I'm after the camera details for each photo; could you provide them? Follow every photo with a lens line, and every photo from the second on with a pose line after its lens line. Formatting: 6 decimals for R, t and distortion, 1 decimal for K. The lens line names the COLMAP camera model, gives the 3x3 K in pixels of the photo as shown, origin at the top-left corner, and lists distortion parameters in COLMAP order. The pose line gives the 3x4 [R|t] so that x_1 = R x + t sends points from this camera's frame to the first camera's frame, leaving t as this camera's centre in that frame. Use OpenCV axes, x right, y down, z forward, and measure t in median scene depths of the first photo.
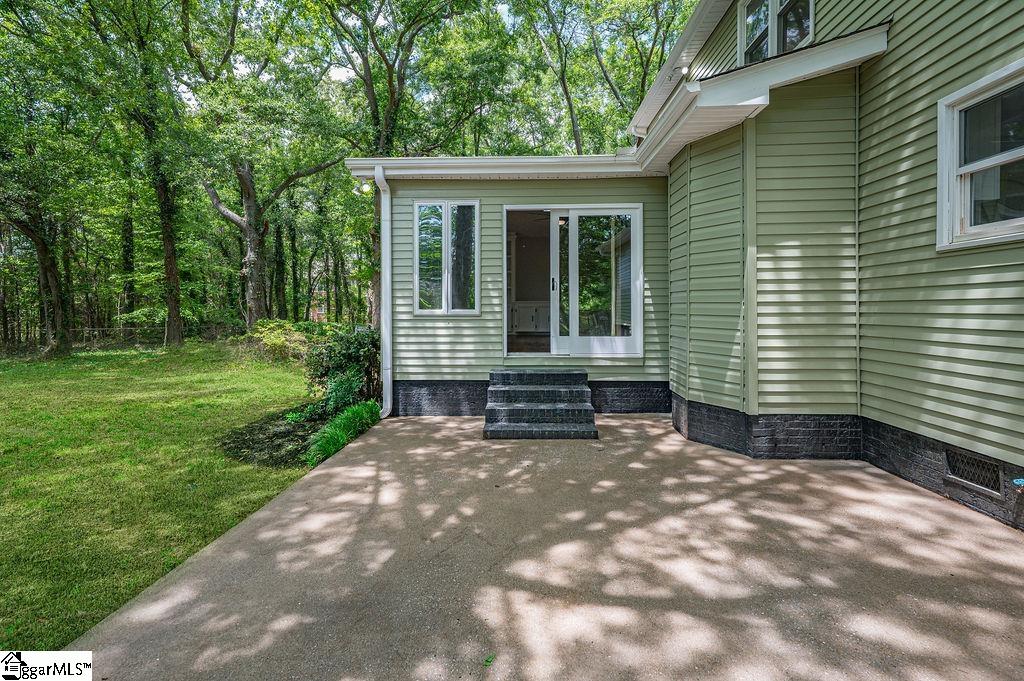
lens RADIAL K [[496.4, 0, 486.7], [0, 496.4, 305.1], [0, 0, 1]] dist [0.021220, -0.000035]
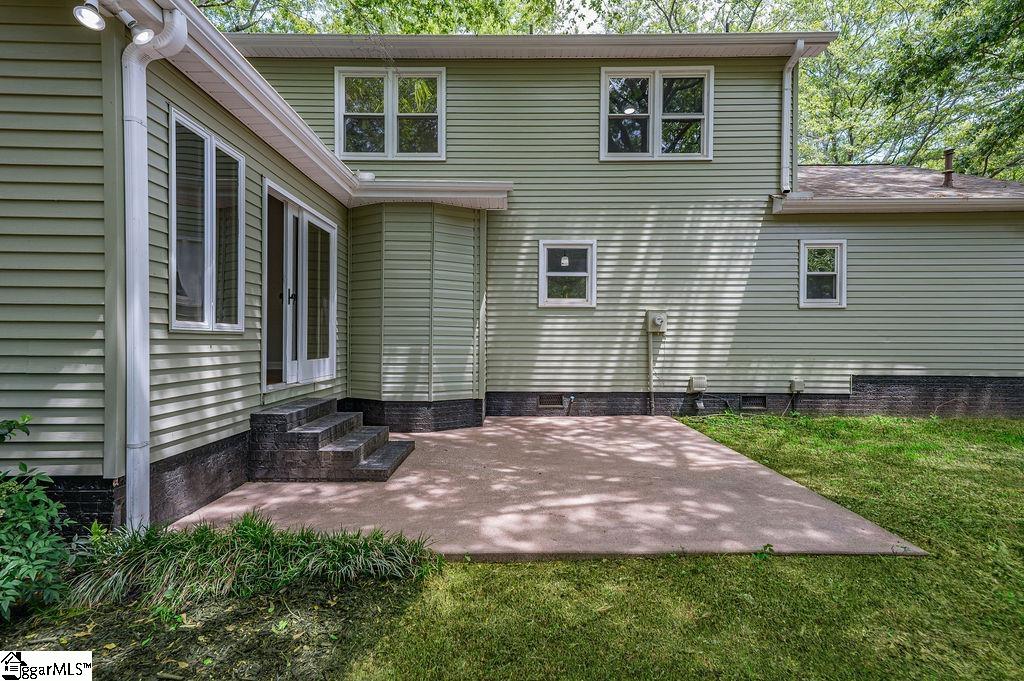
lens RADIAL K [[496.4, 0, 512.8], [0, 496.4, 345.1], [0, 0, 1]] dist [0.021220, -0.000035]
pose [[-0.084947, -0.004853, 0.996374, -0.704516], [-0.008516, 0.999955, 0.004145, 0.030246], [-0.996349, -0.008133, -0.084985, 0.704015]]
